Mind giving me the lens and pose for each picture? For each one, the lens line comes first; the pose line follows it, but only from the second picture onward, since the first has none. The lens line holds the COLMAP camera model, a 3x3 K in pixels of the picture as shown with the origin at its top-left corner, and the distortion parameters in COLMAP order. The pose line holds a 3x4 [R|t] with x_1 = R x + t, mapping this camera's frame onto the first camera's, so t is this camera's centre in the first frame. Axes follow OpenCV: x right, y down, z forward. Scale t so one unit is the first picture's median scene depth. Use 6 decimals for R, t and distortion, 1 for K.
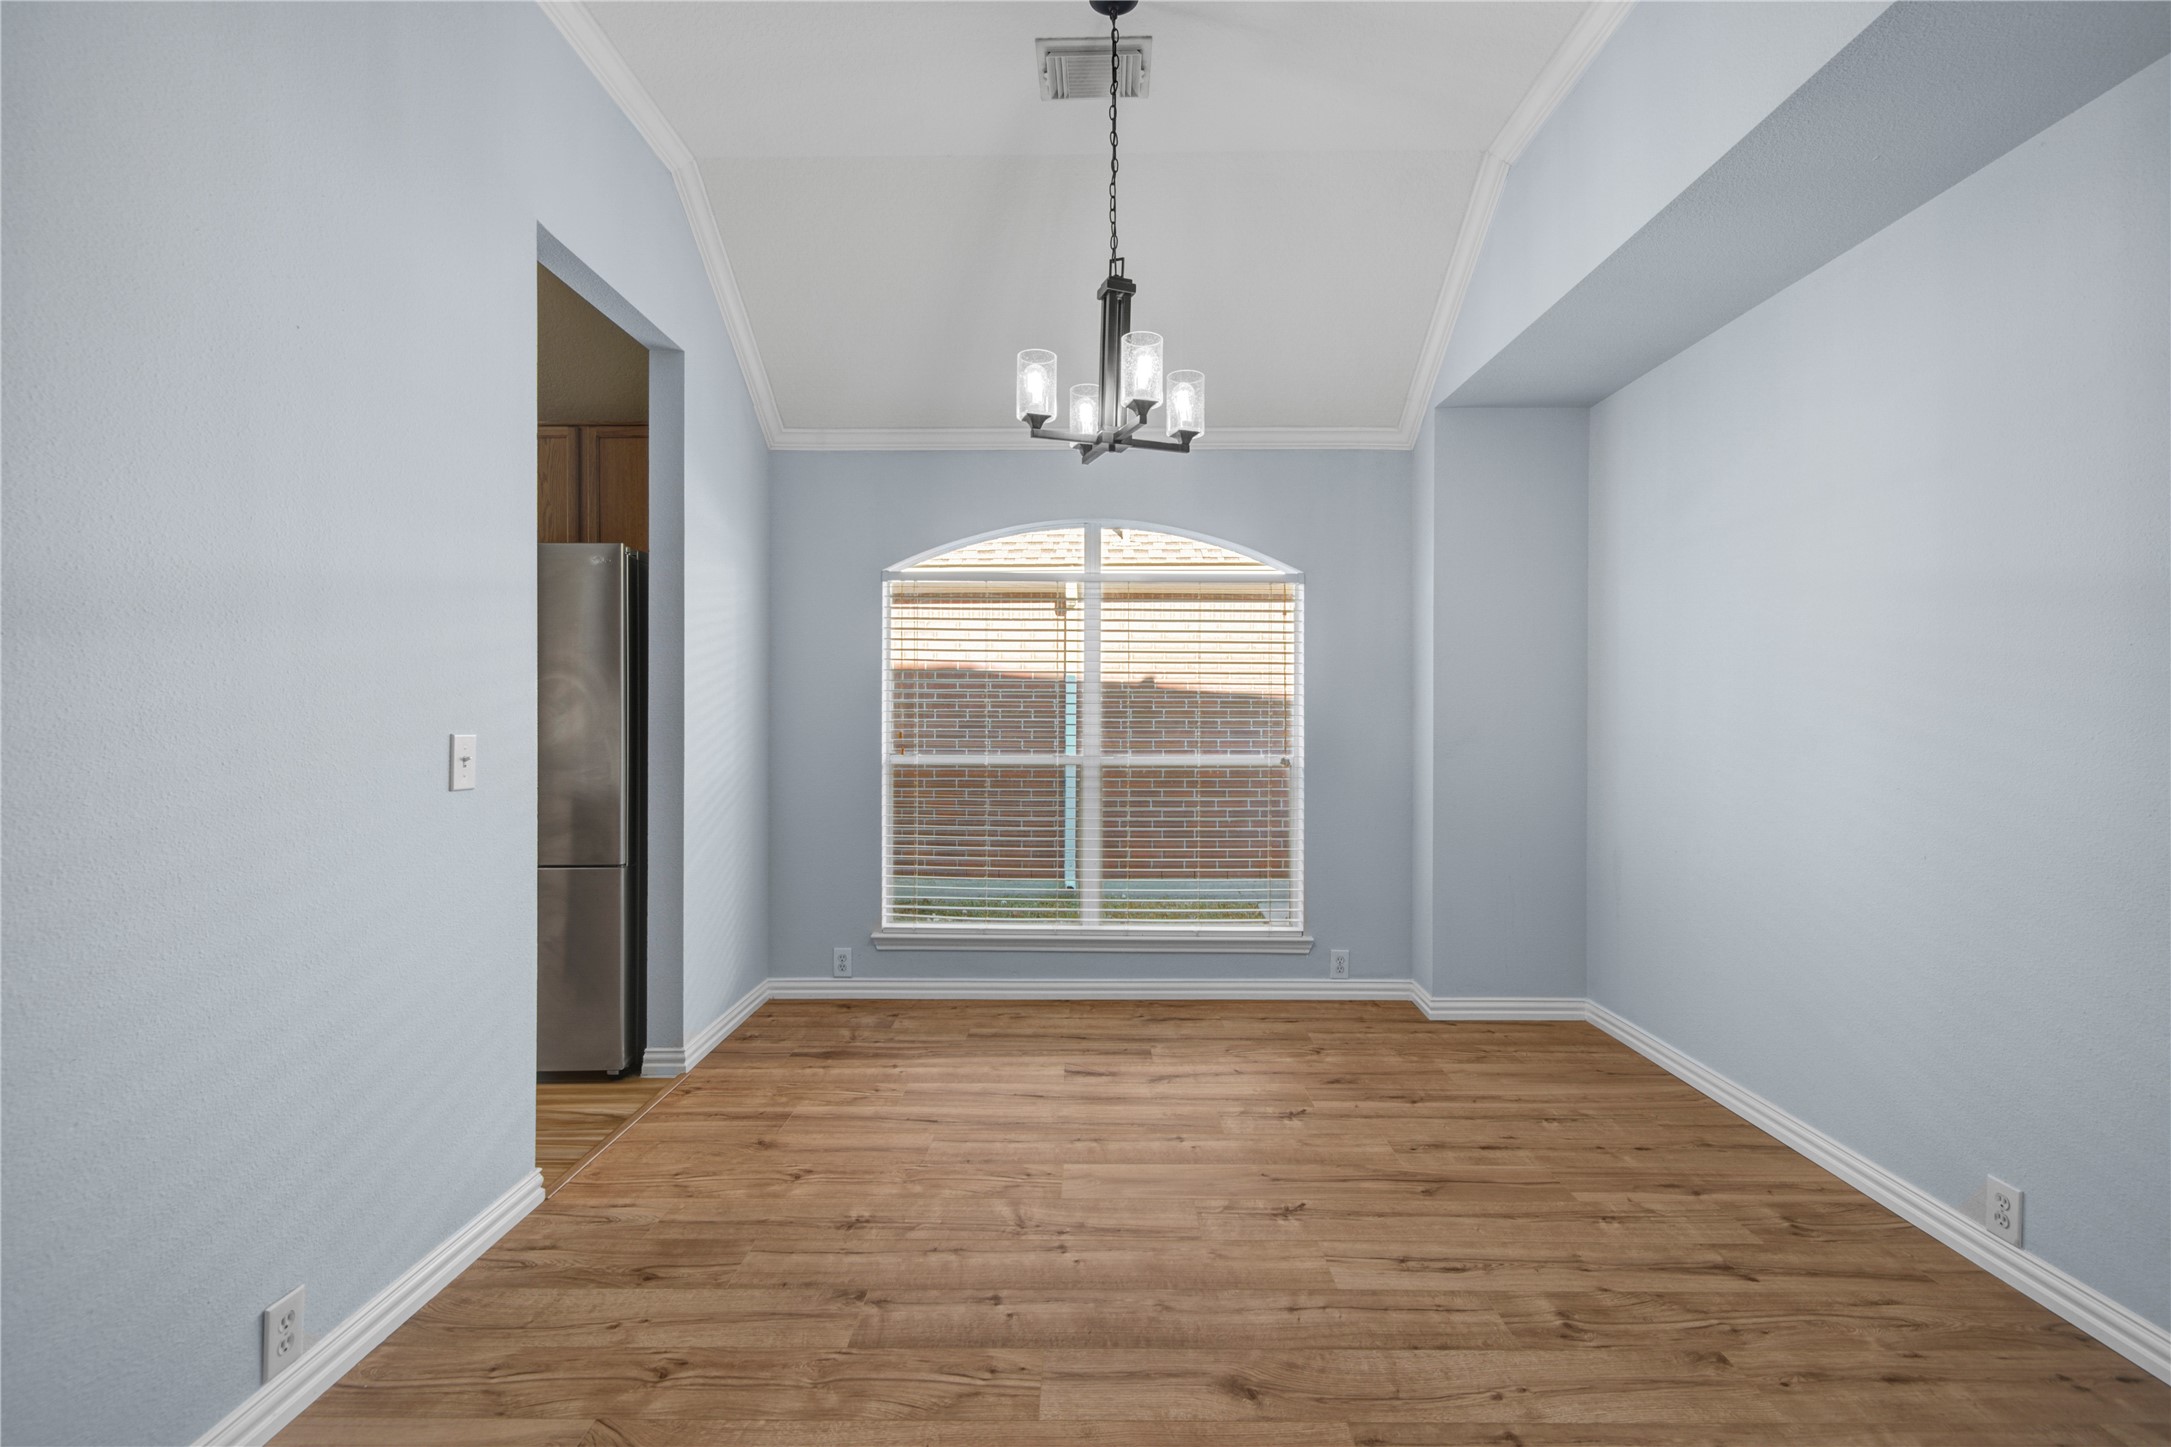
lens RADIAL K [[983.9, 0, 1085.5], [0, 983.9, 723.5], [0, 0, 1]] dist [-0.001645, -0.001414]
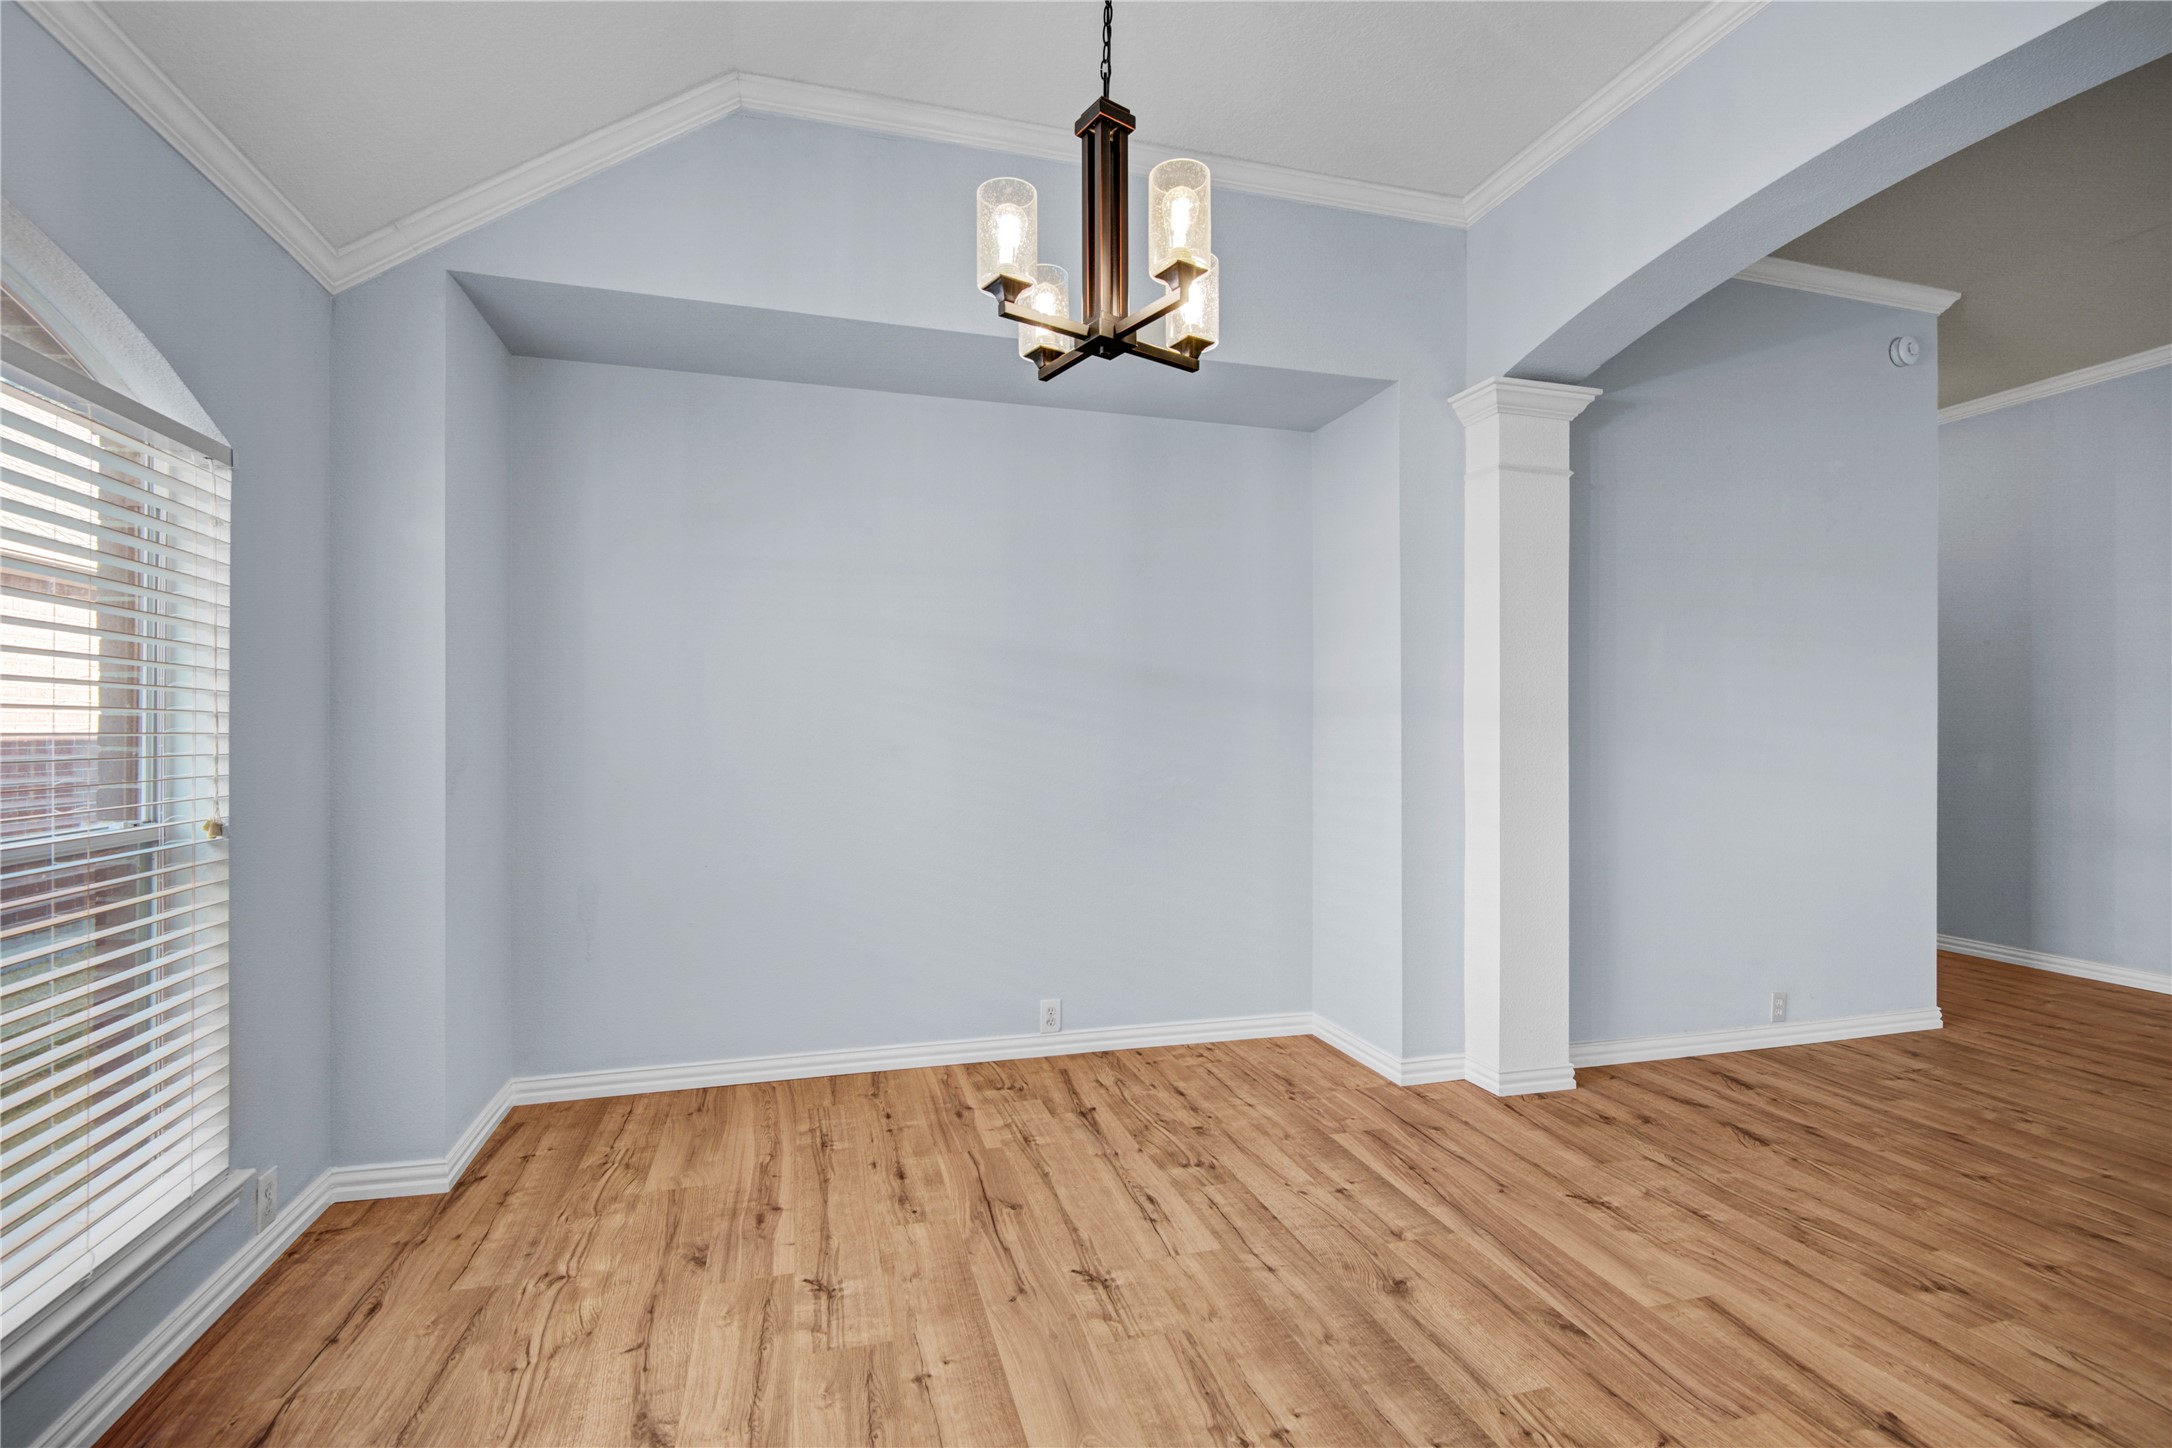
lens RADIAL K [[984.3, 0, 1086.0], [0, 984.3, 724.0], [0, 0, 1]] dist [-0.001645, -0.001414]
pose [[-0.282674, 0.002917, 0.959212, -0.641051], [0.009615, 0.999954, -0.000208, -0.014380], [-0.959168, 0.009164, -0.282689, 1.218749]]
